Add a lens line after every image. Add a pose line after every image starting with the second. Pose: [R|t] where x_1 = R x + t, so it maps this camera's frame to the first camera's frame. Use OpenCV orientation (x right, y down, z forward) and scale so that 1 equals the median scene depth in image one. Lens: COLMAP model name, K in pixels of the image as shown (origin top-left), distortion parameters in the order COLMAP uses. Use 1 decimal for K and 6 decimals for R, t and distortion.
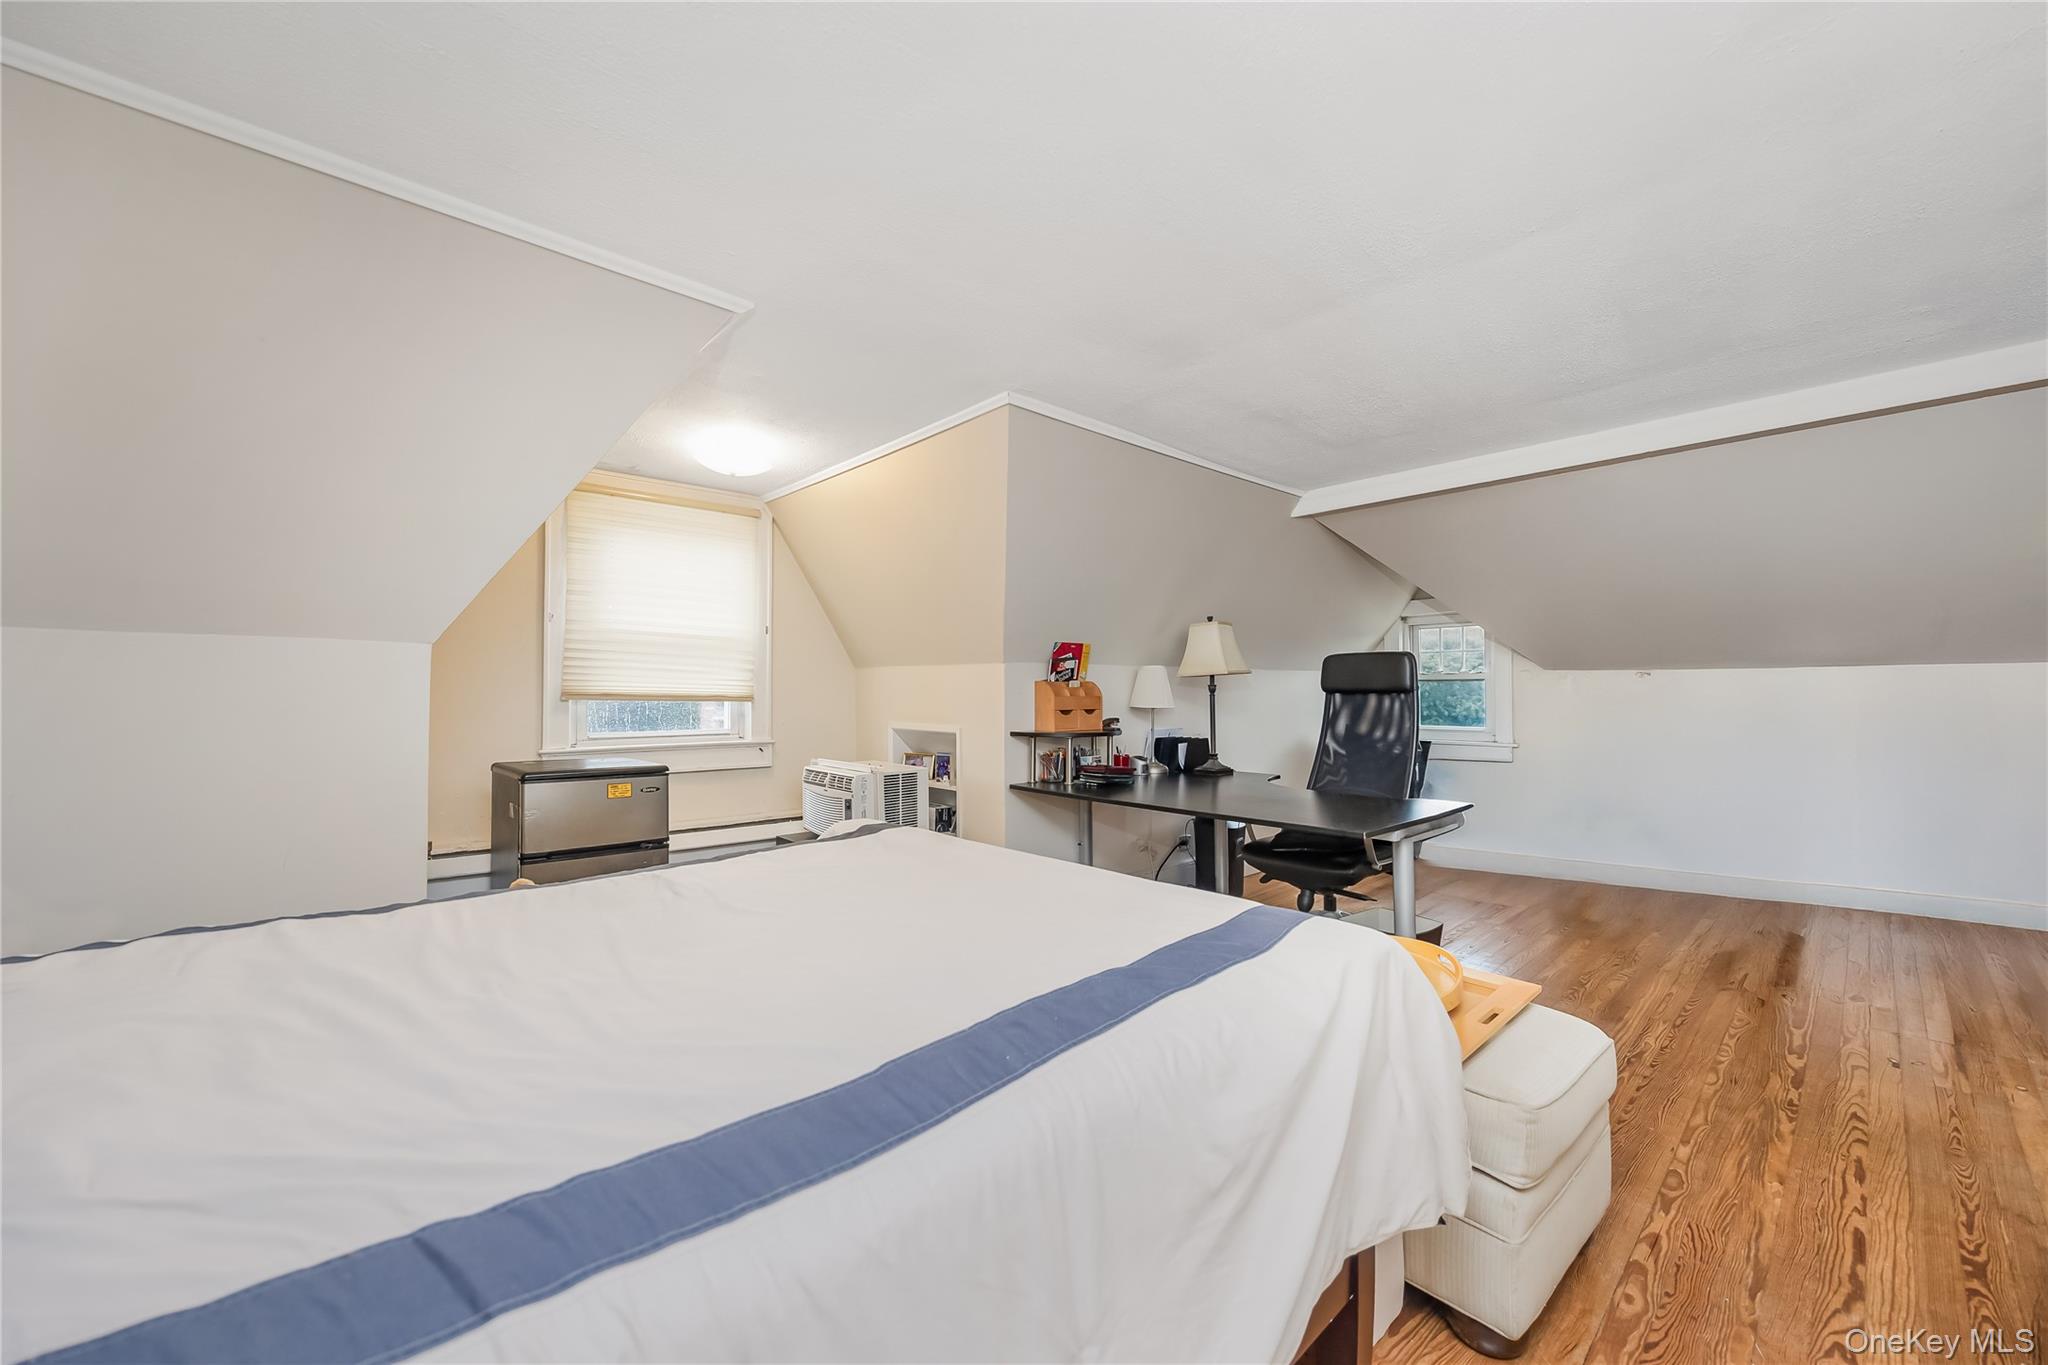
lens RADIAL K [[791.3, 0, 1032.7], [0, 791.3, 689.6], [0, 0, 1]] dist [-0.002438, -0.000233]
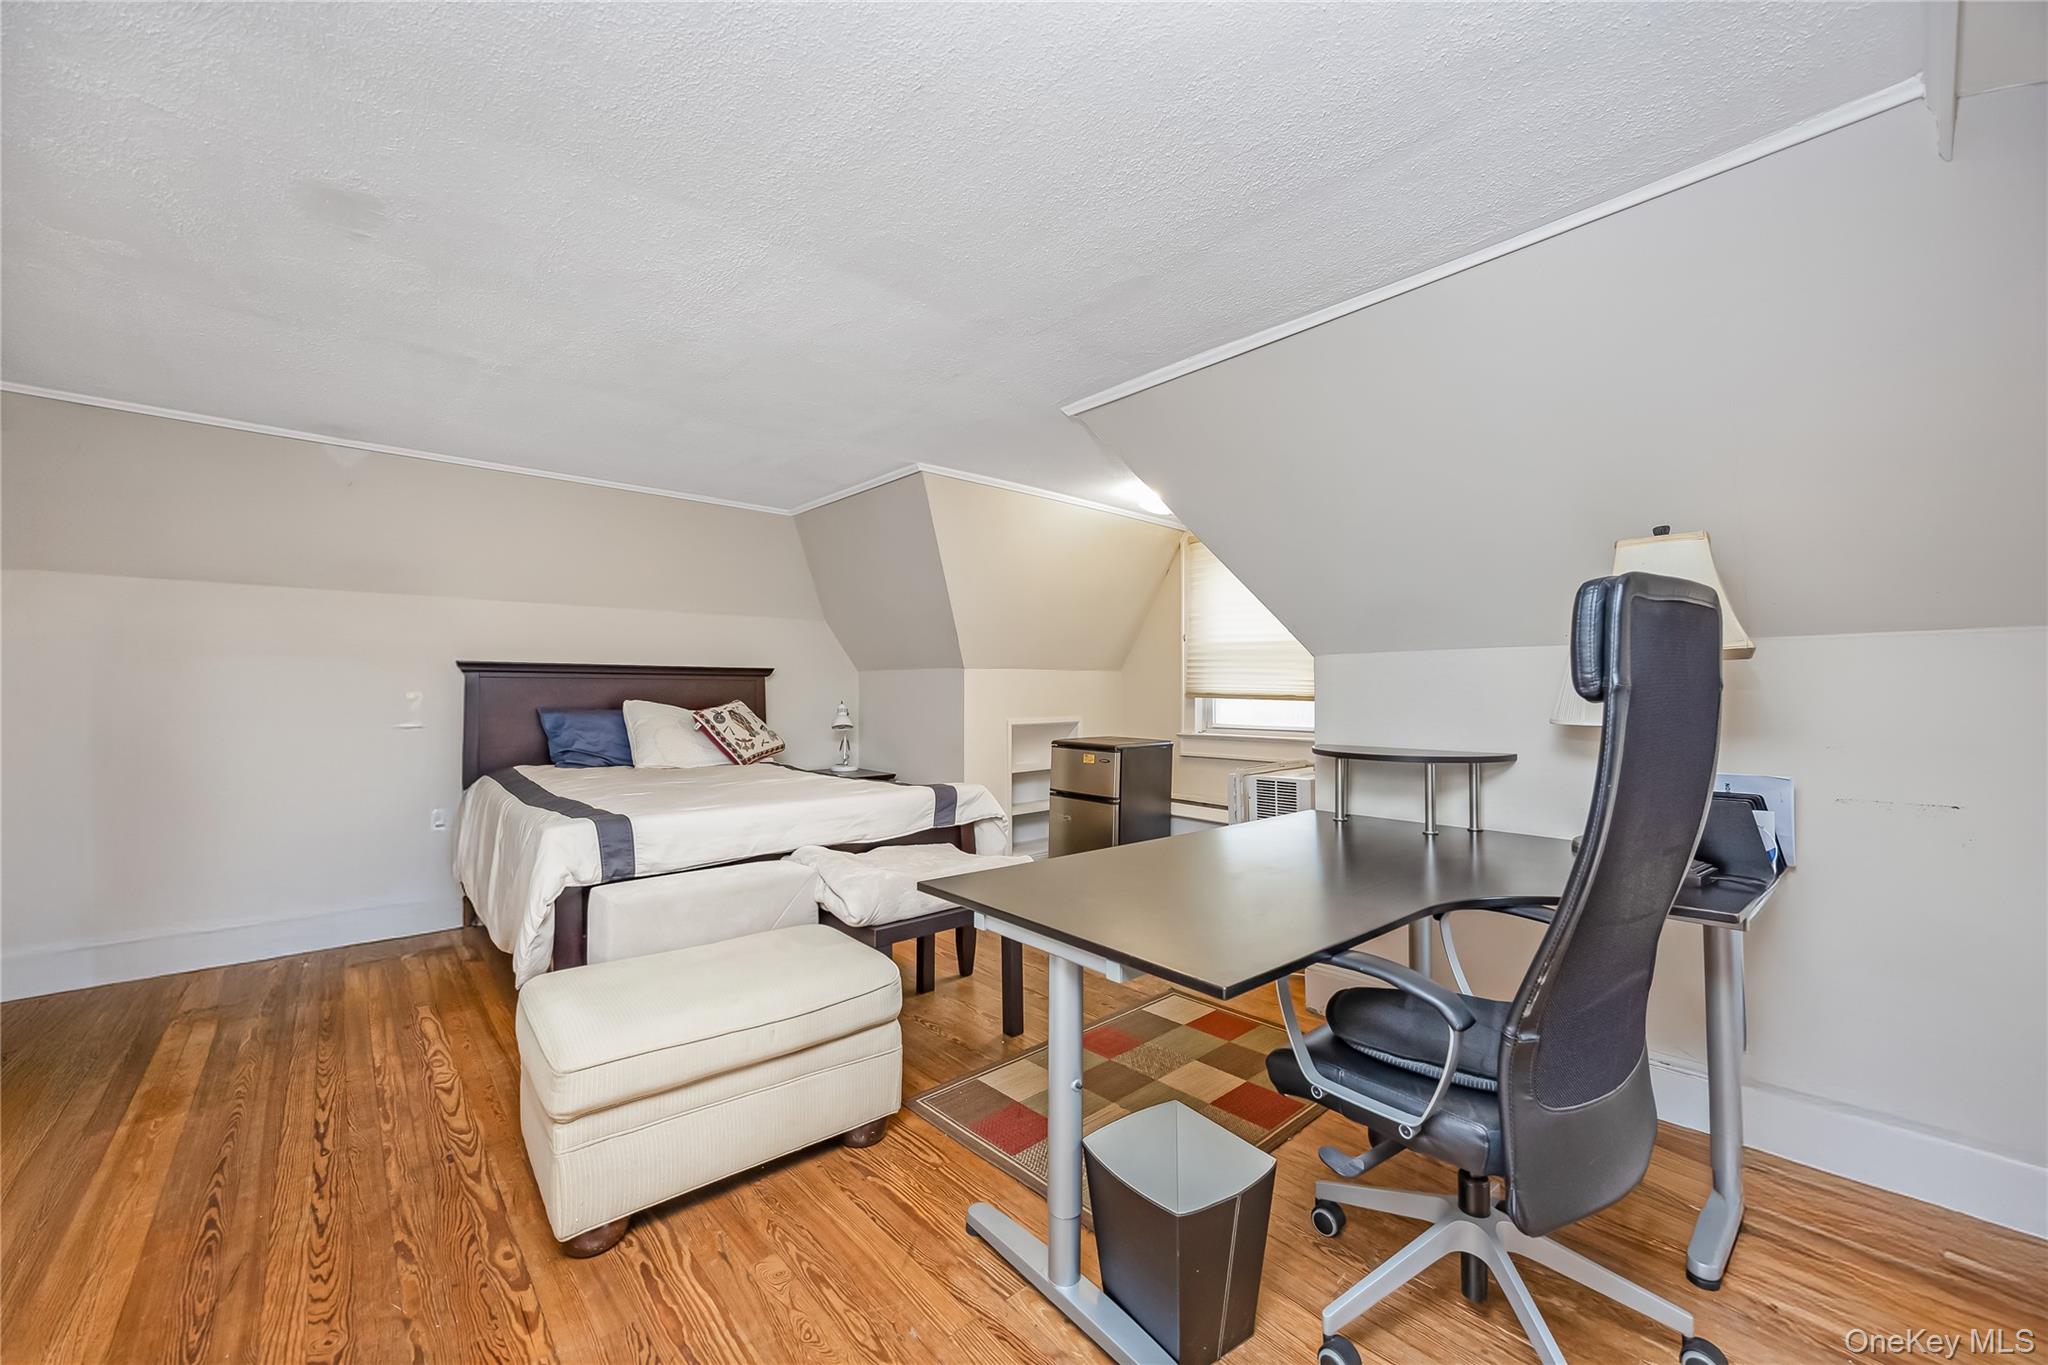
lens RADIAL K [[791.3, 0, 1032.8], [0, 791.3, 679.7], [0, 0, 1]] dist [-0.002438, -0.000233]
pose [[-0.022166, -0.014364, -0.999651, 1.812673], [0.008643, 0.999857, -0.014559, -0.001082], [0.999717, -0.008963, -0.022039, 1.729026]]
